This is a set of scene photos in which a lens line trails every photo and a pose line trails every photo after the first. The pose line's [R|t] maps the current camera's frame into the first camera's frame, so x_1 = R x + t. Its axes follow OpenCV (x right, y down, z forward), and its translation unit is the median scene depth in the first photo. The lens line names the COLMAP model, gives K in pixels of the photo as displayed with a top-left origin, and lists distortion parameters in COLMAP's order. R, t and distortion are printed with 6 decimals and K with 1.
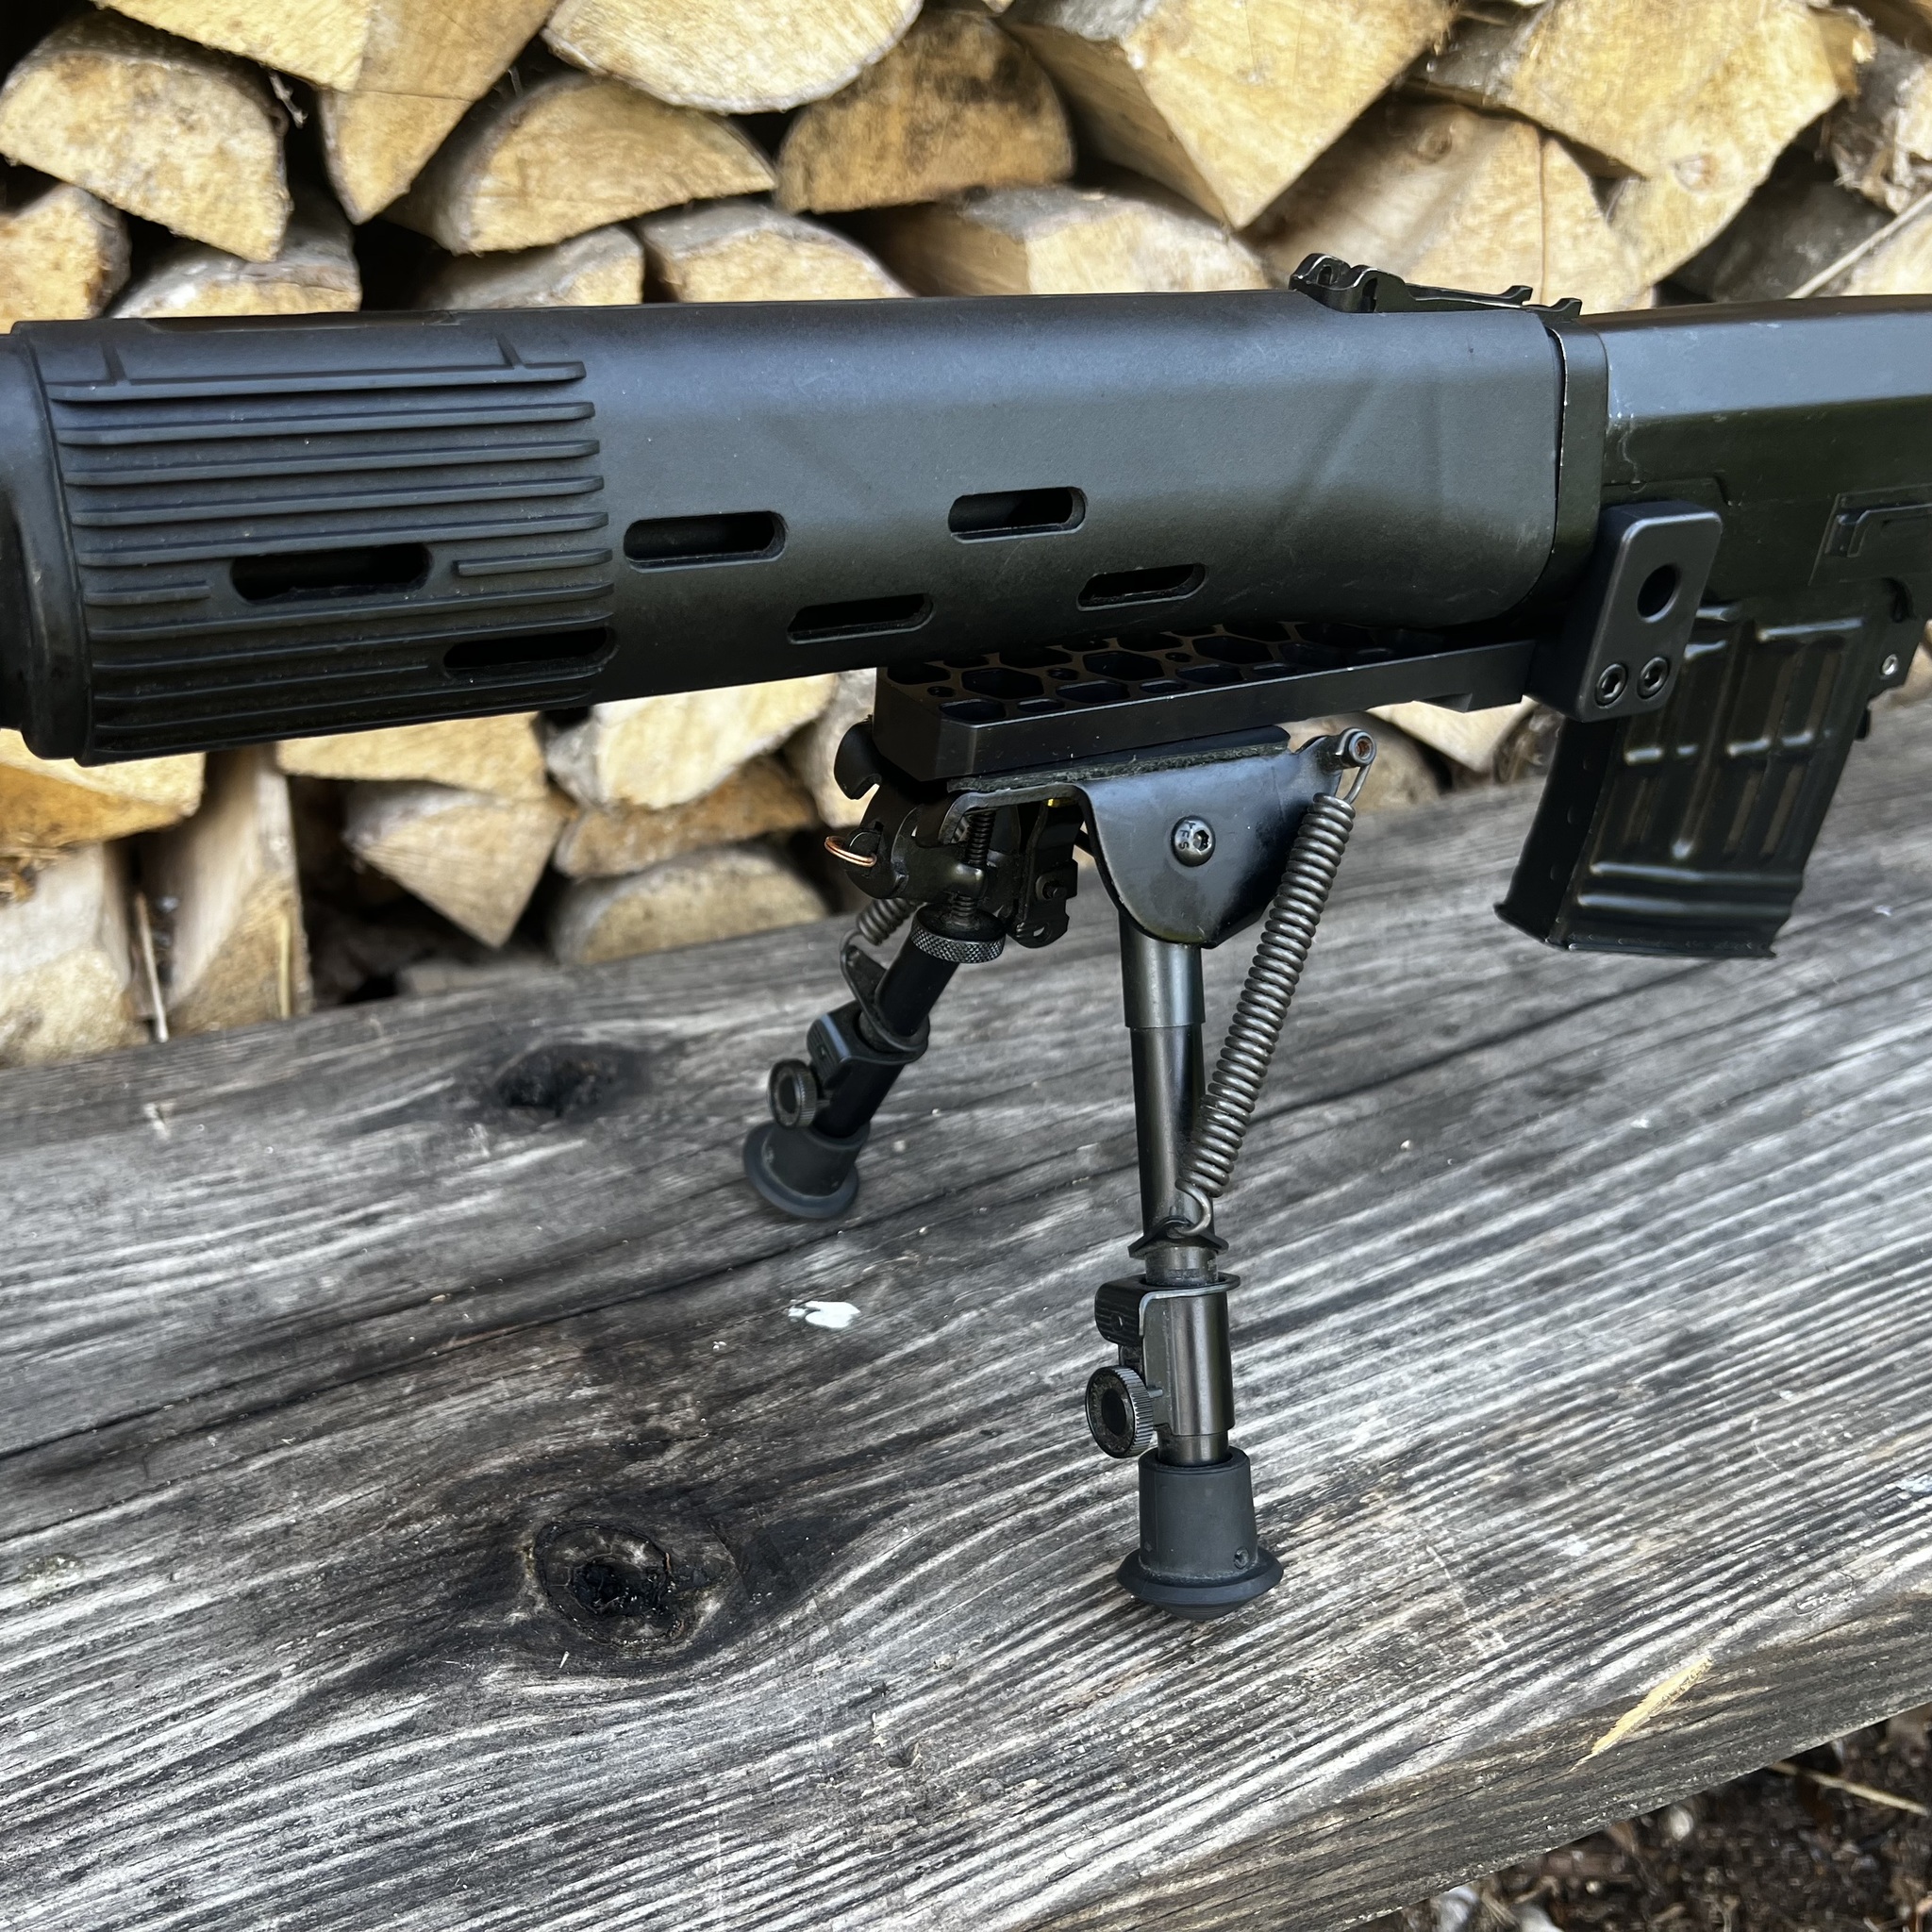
lens RADIAL K [[2020.0, 0, 851.5], [0, 2020.0, 996.5], [0, 0, 1]] dist [-0.001813, 0.000000]
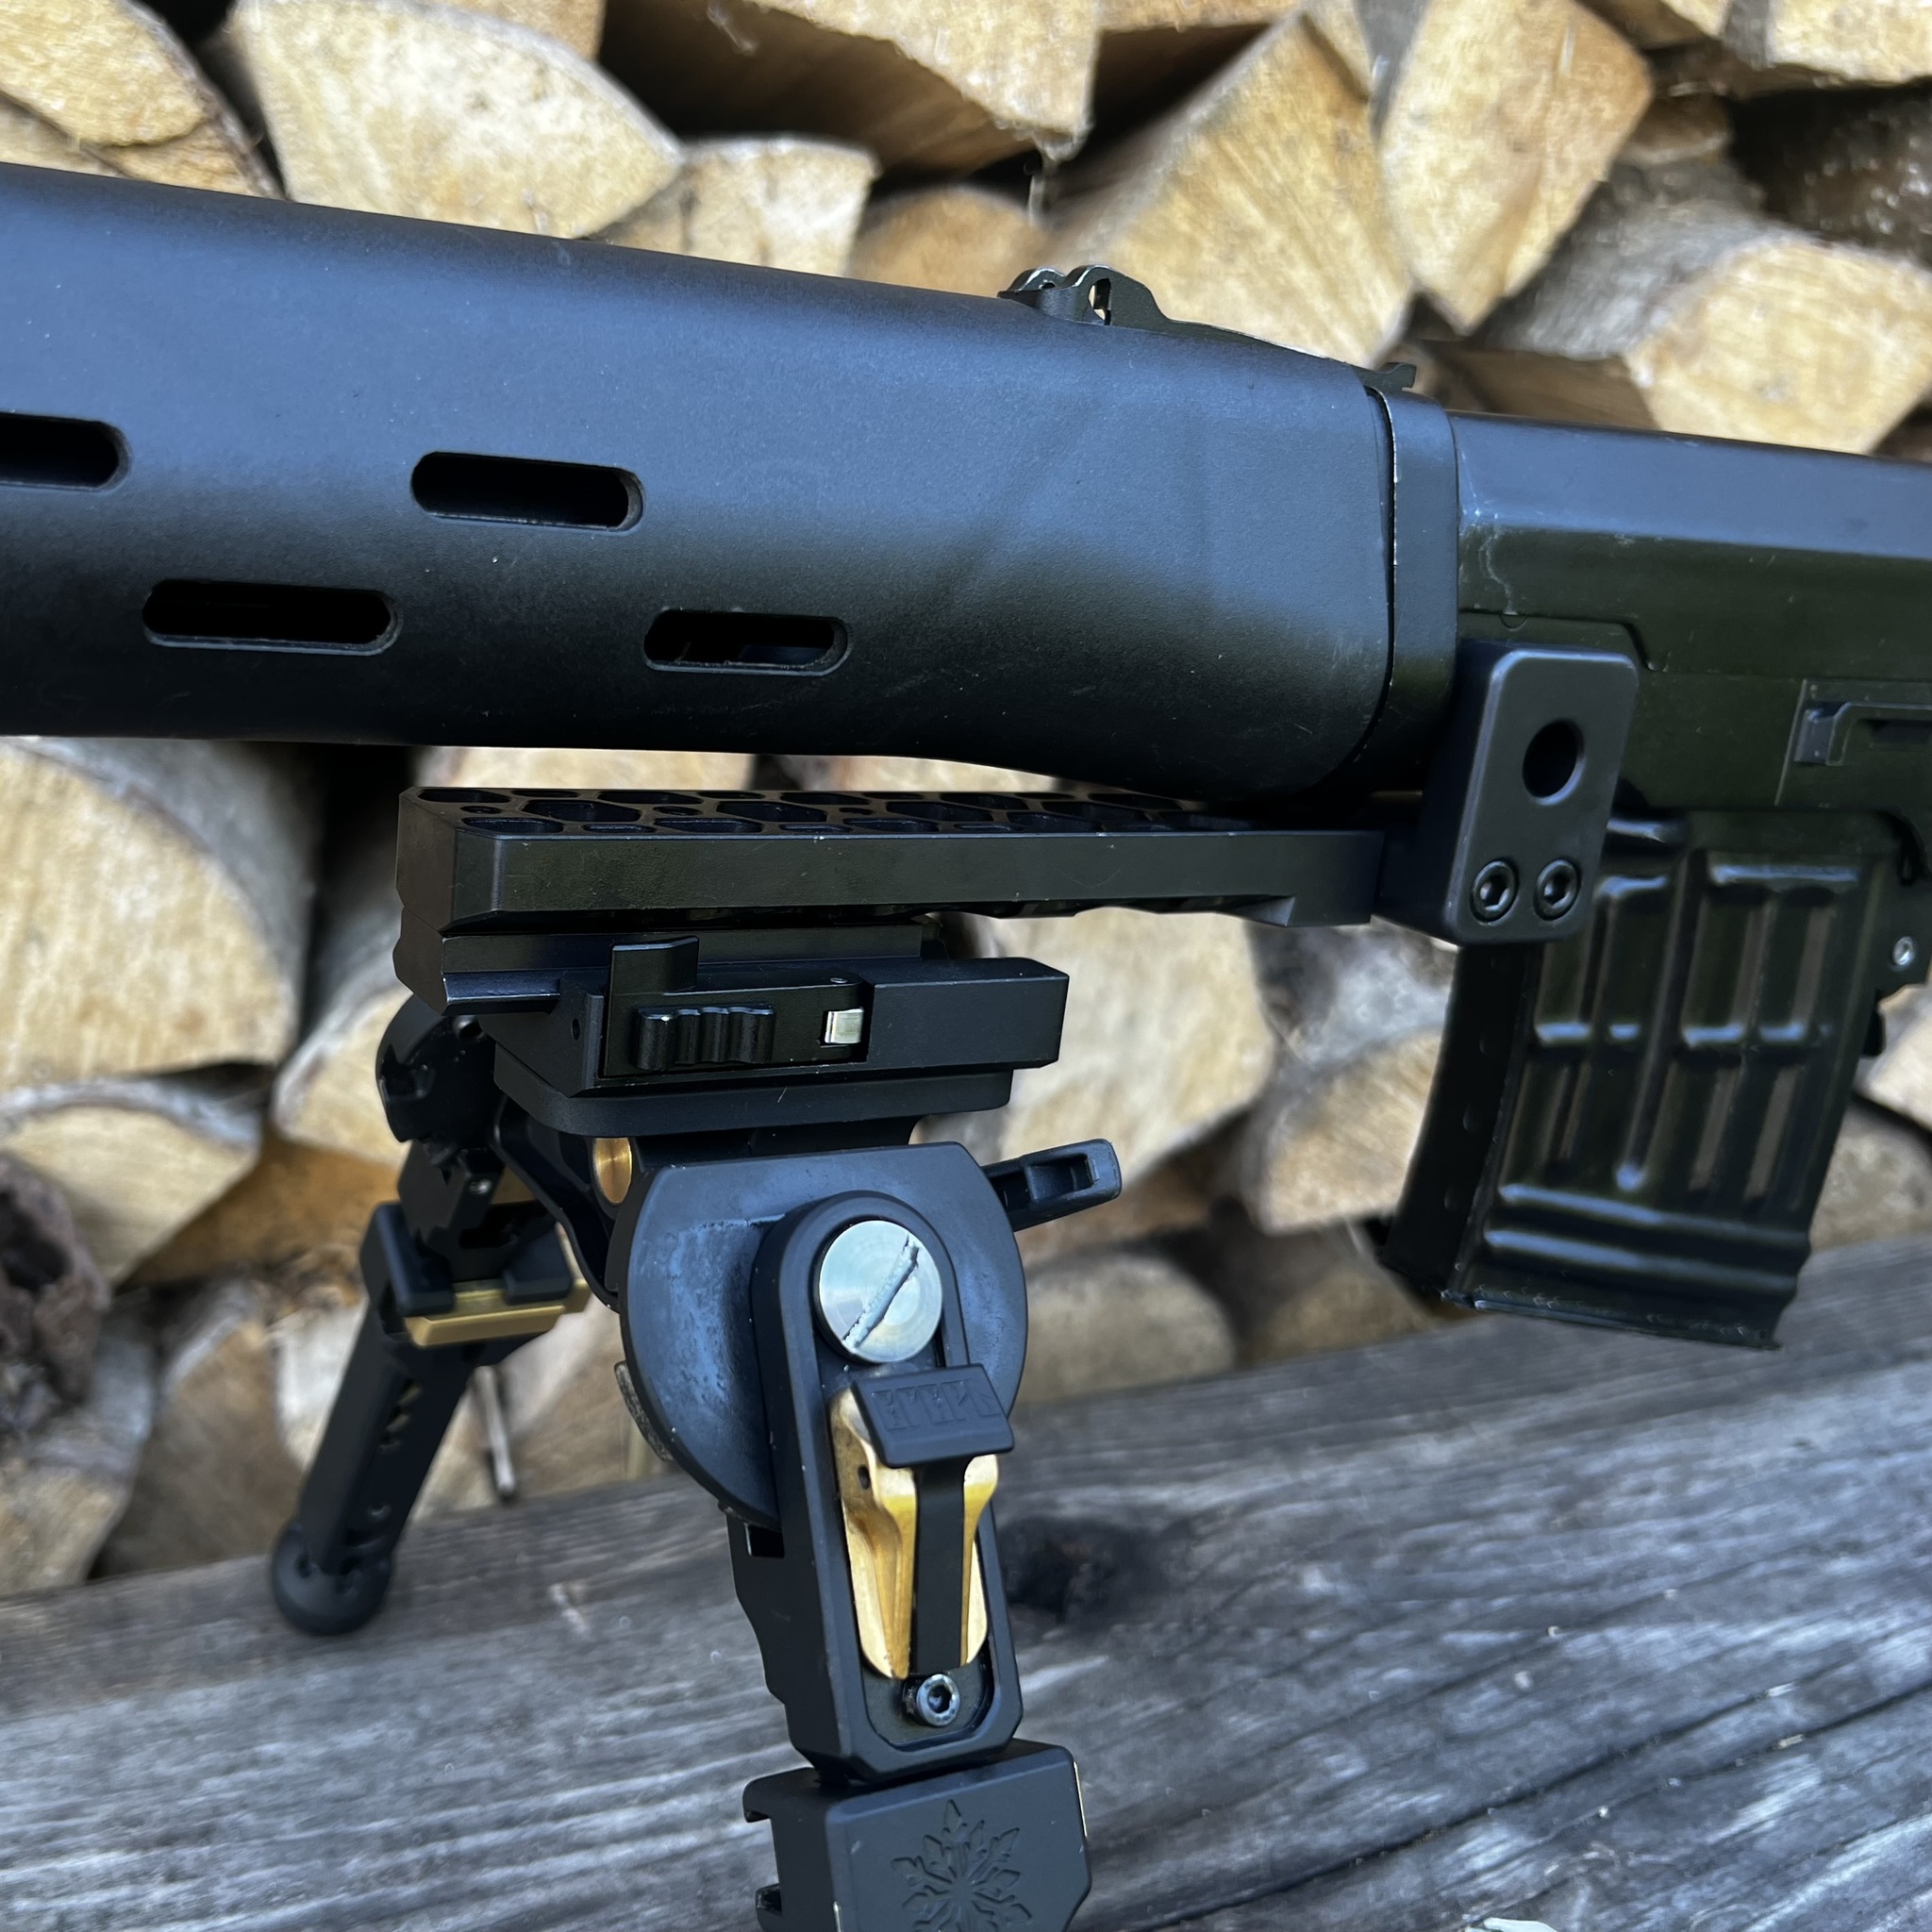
lens RADIAL K [[2020.0, 0, 722.9], [0, 2020.0, 996.5], [0, 0, 1]] dist [-0.001813, 0.000000]
pose [[0.995647, 0.005583, -0.093034, -0.263998], [-0.021049, 0.985884, -0.166104, -0.060665], [0.090793, 0.167339, 0.981710, 0.208821]]
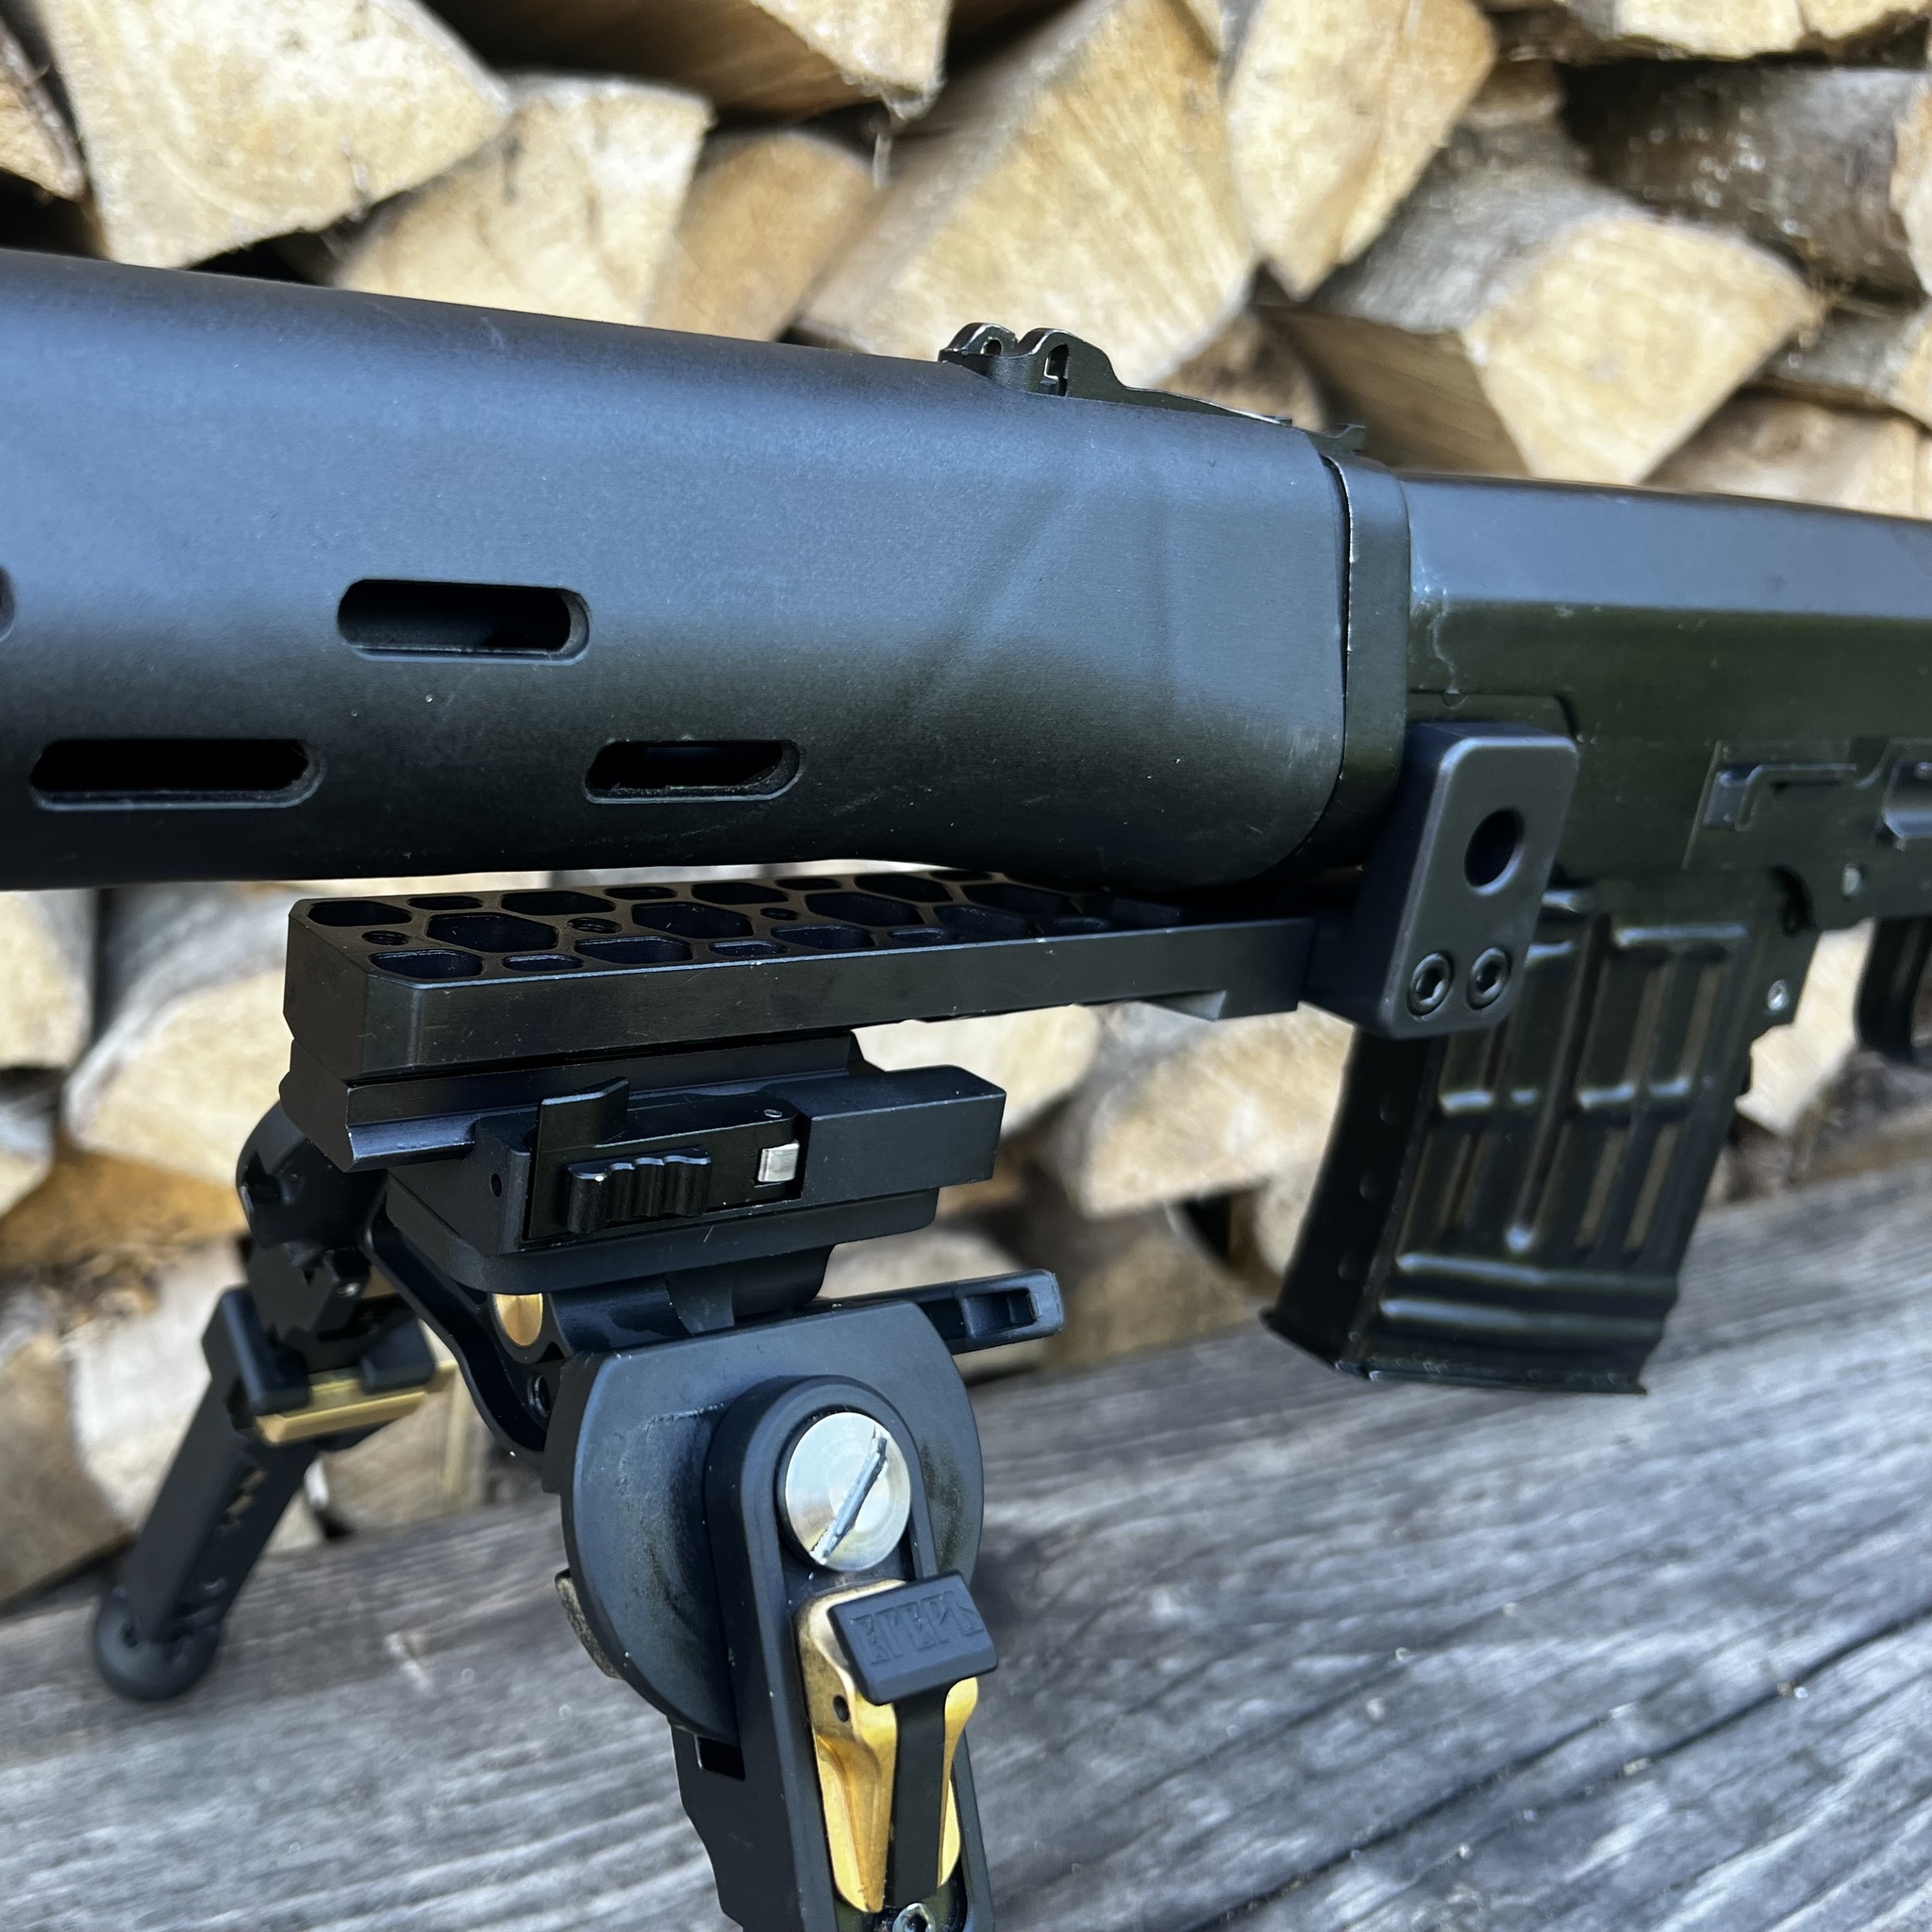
lens RADIAL K [[2020.0, 0, 646.2], [0, 2020.0, 994.3], [0, 0, 1]] dist [-0.001813, 0.000000]
pose [[0.999987, 0.004877, -0.001514, -0.320461], [-0.005013, 0.994007, -0.109201, -0.139485], [0.000972, 0.109207, 0.994019, 0.248673]]
